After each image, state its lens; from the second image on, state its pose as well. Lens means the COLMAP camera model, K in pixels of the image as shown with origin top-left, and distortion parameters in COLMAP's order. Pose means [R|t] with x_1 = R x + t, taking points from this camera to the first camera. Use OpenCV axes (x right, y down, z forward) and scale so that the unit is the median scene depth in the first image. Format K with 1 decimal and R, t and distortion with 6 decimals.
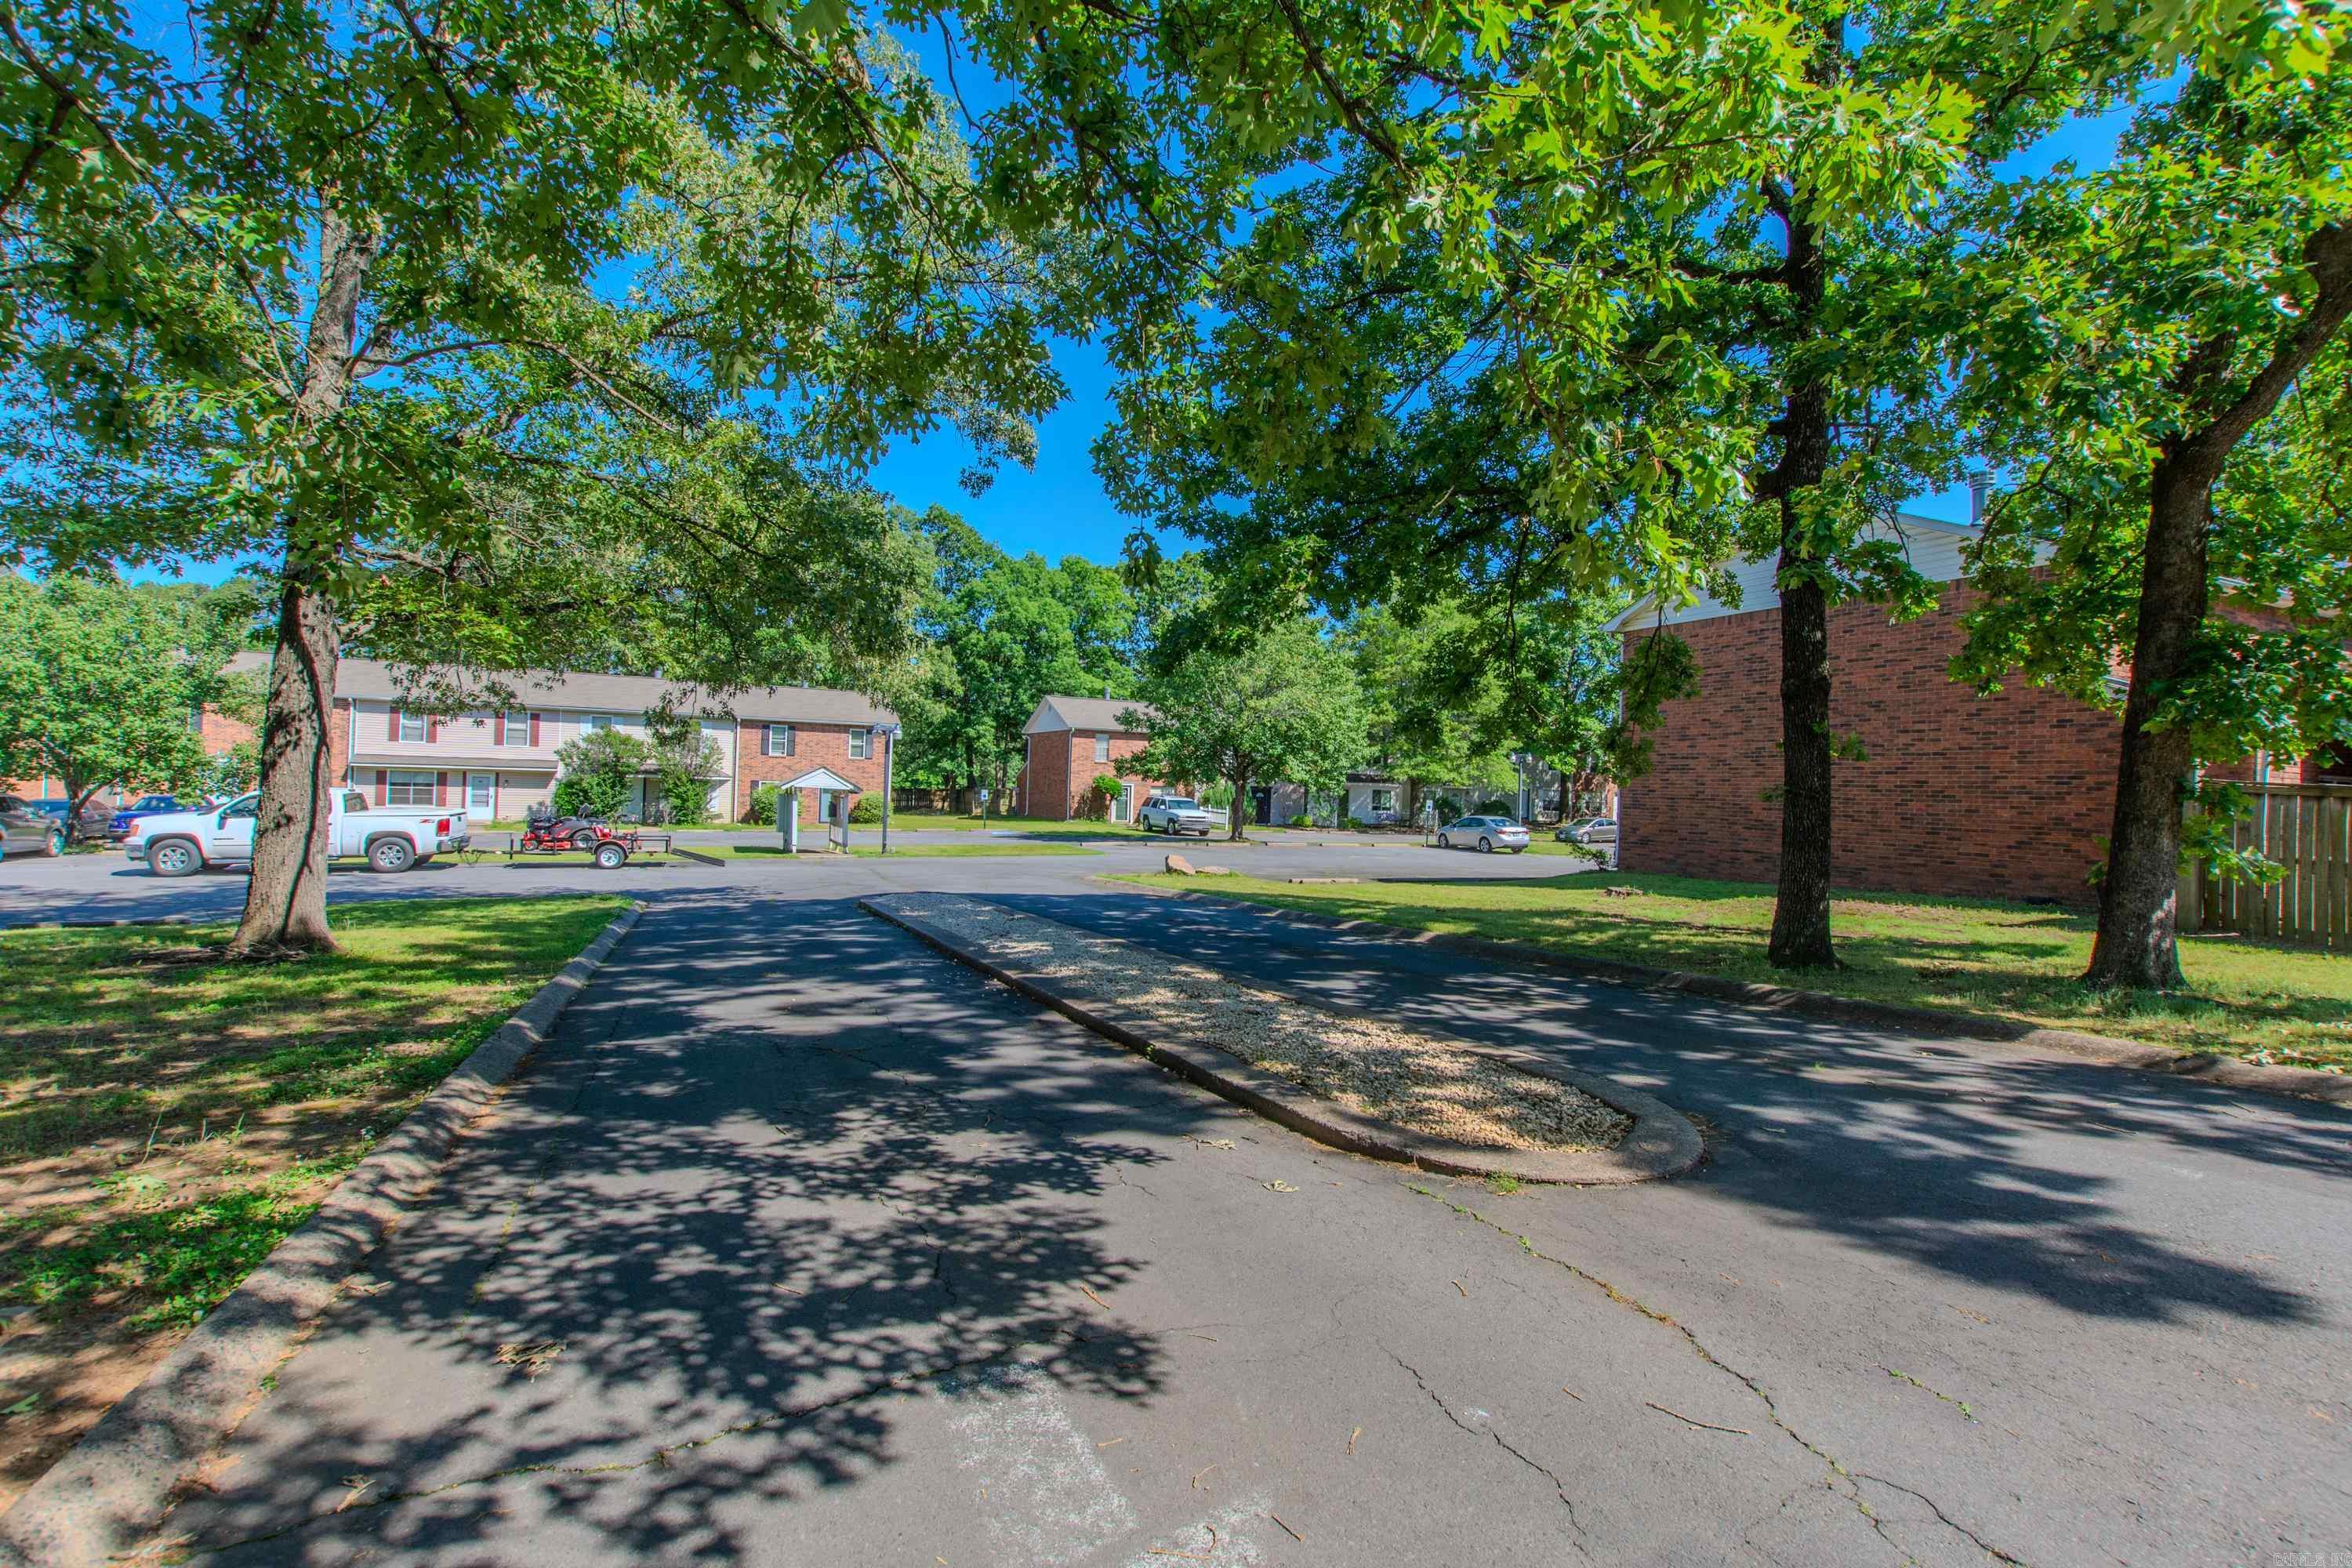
lens RADIAL K [[1061.3, 0, 1225.9], [0, 1061.3, 775.6], [0, 0, 1]] dist [-0.000795, -0.000334]
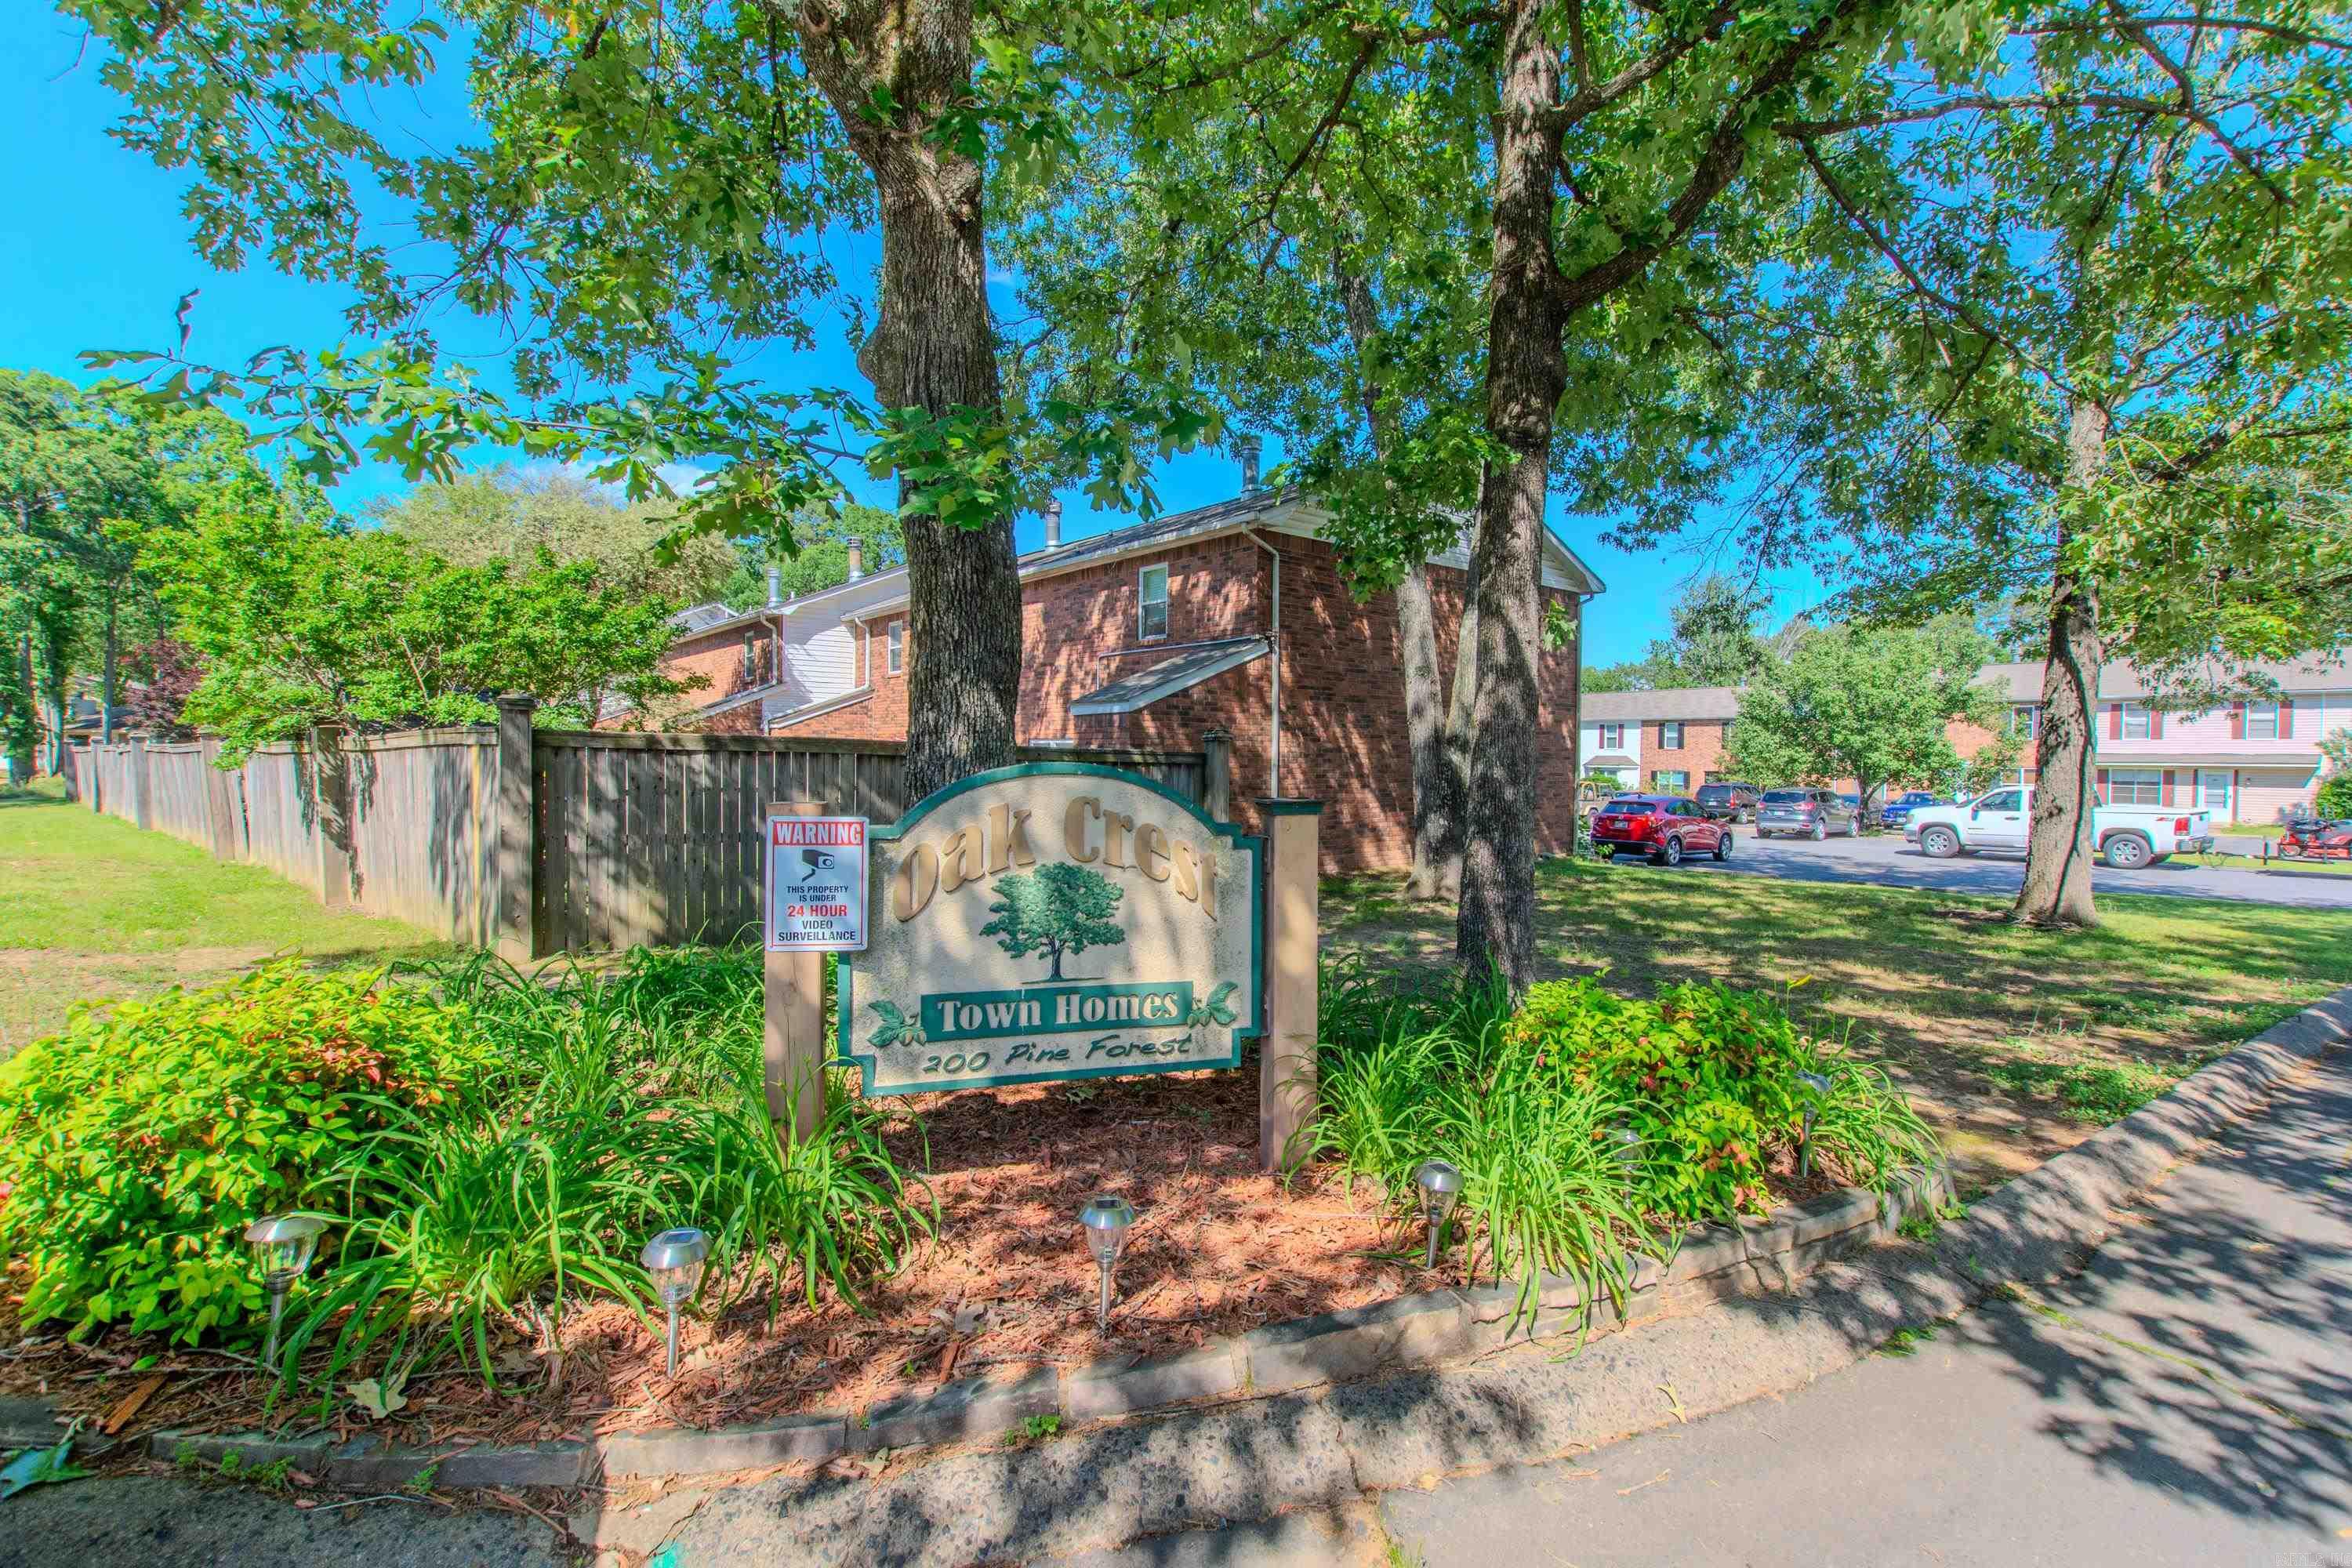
lens RADIAL K [[1057.8, 0, 1176.0], [0, 1057.8, 784.0], [0, 0, 1]] dist [-0.004452, -0.001253]
pose [[0.184197, -0.000856, -0.982889, 0.032675], [0.008319, 0.999965, 0.000688, 0.001805], [0.982854, -0.008304, 0.184198, -0.072028]]
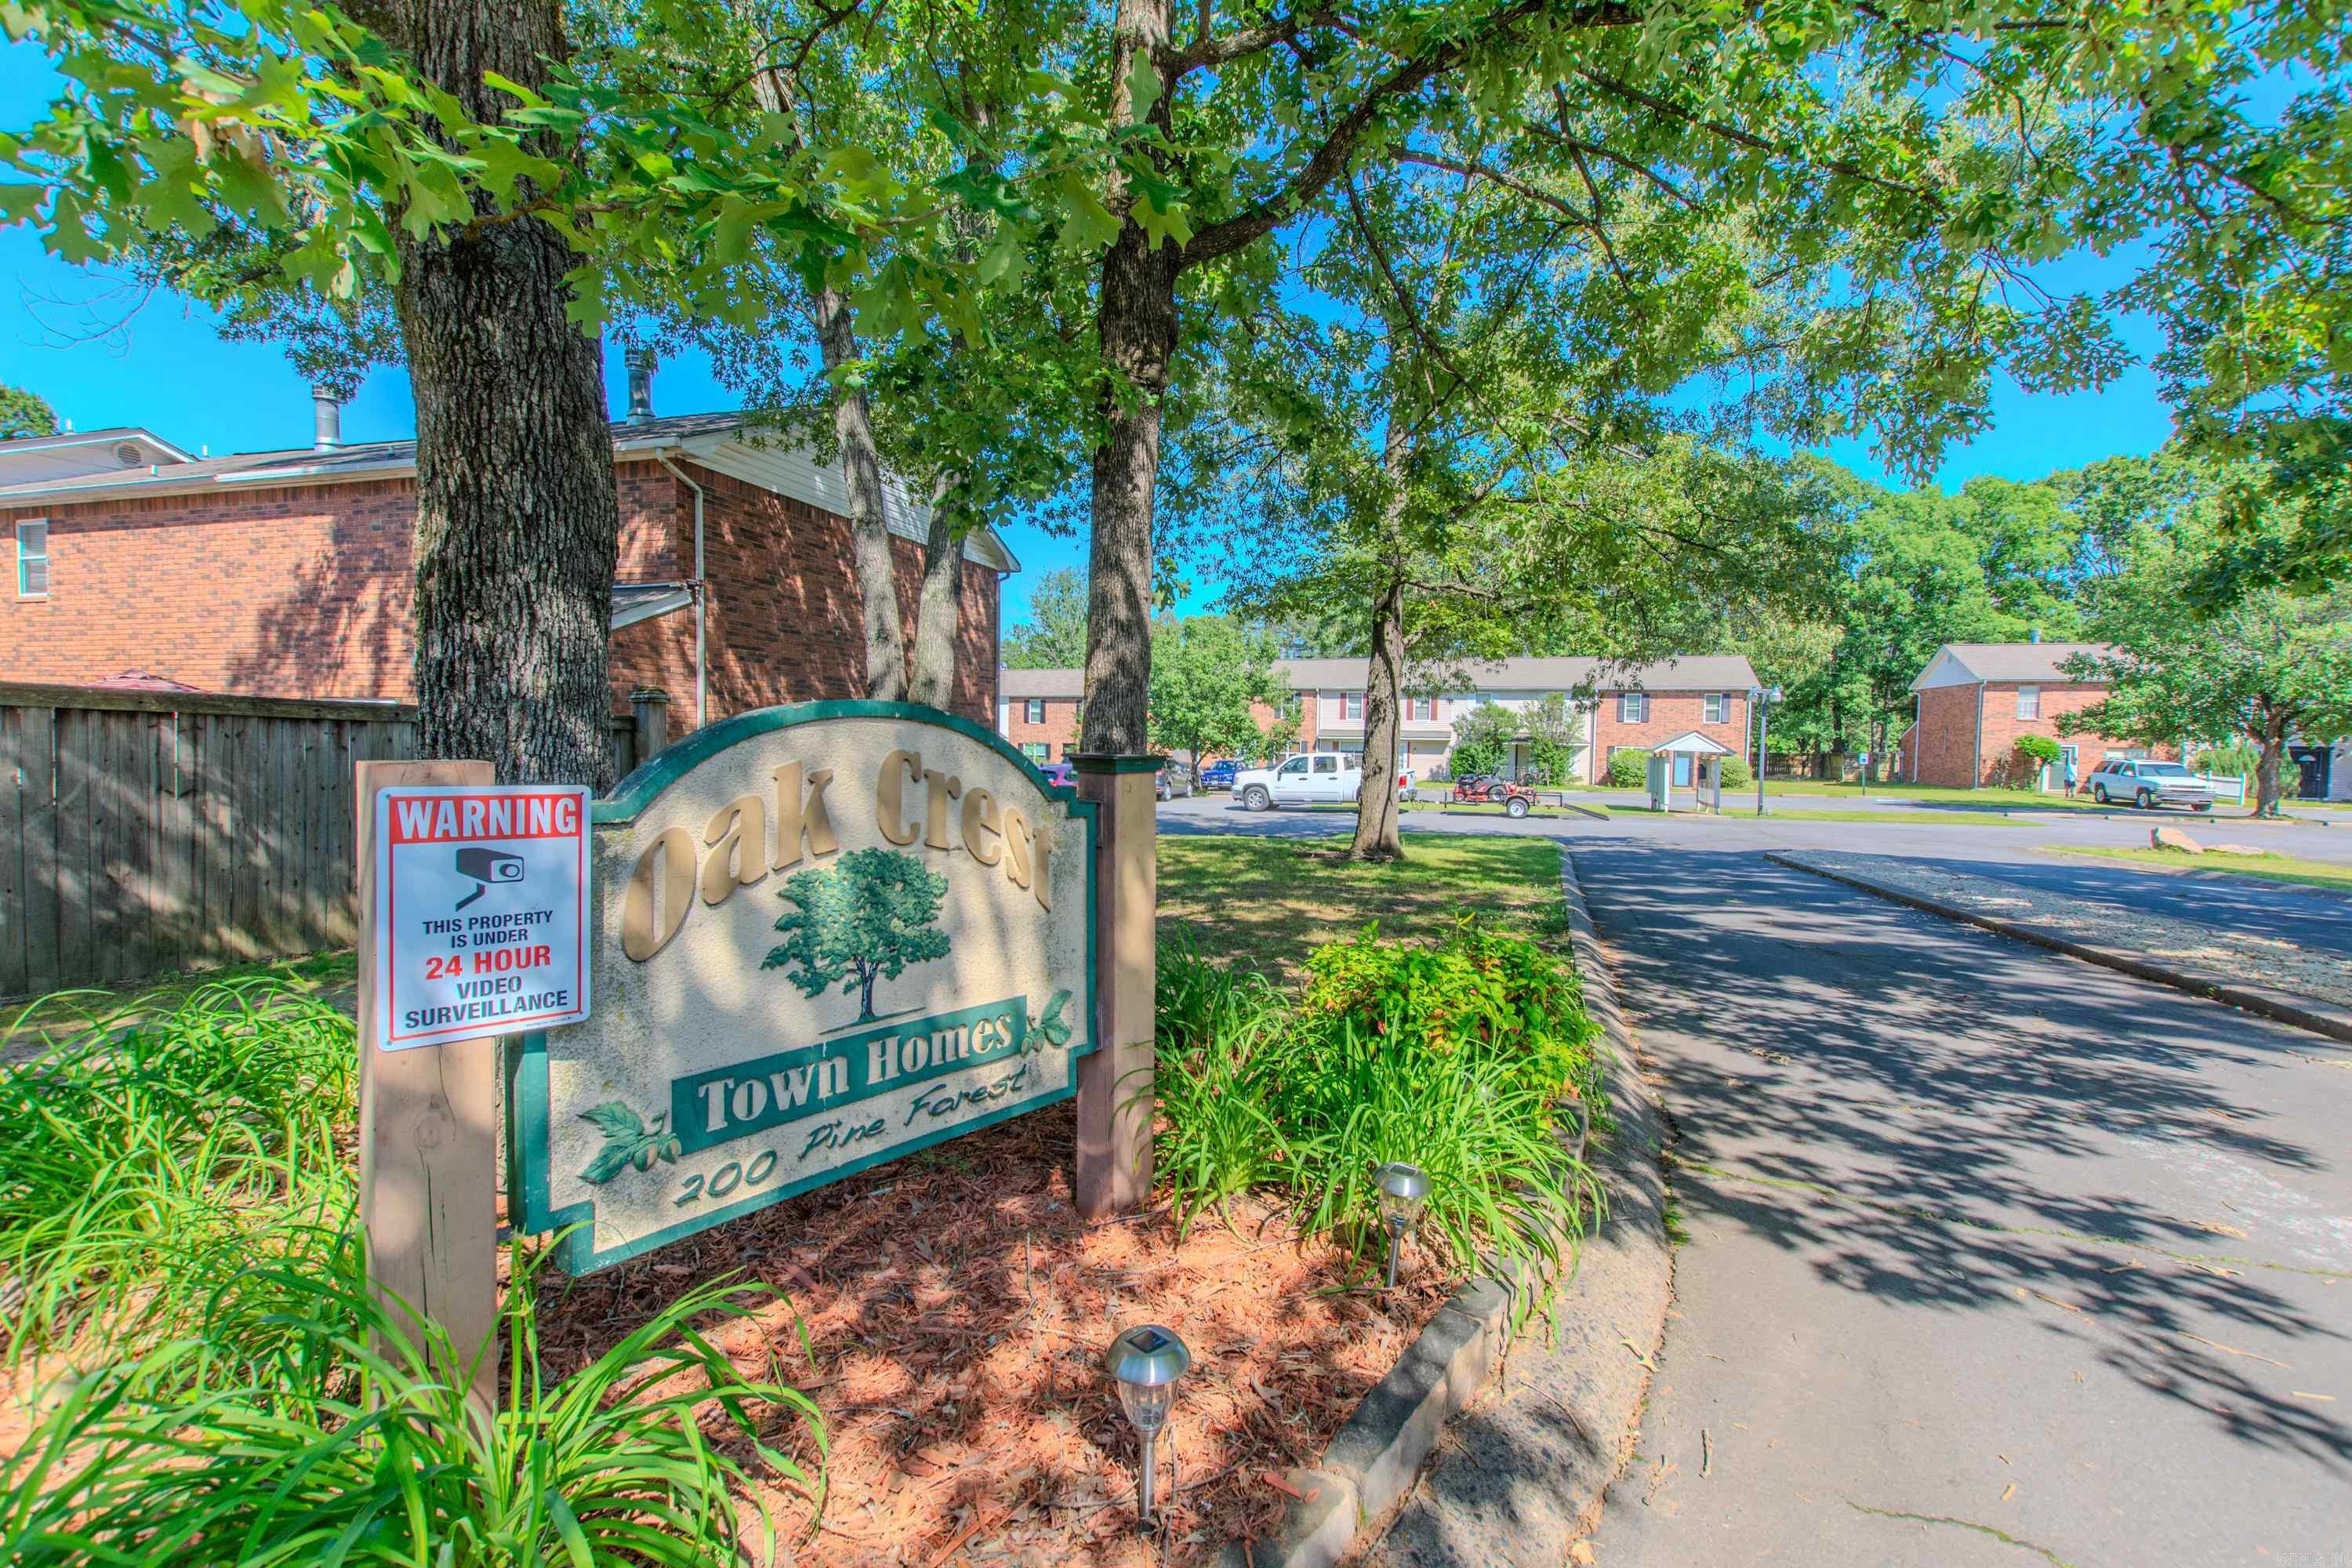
lens RADIAL K [[1031.6, 0, 1171.7], [0, 1031.6, 782.7], [0, 0, 1]] dist [0.002582, -0.000348]
pose [[0.700963, 0.013835, -0.713063, -0.017596], [0.013257, 0.999386, 0.032422, 0.003512], [0.713074, -0.032179, 0.700349, -0.103454]]
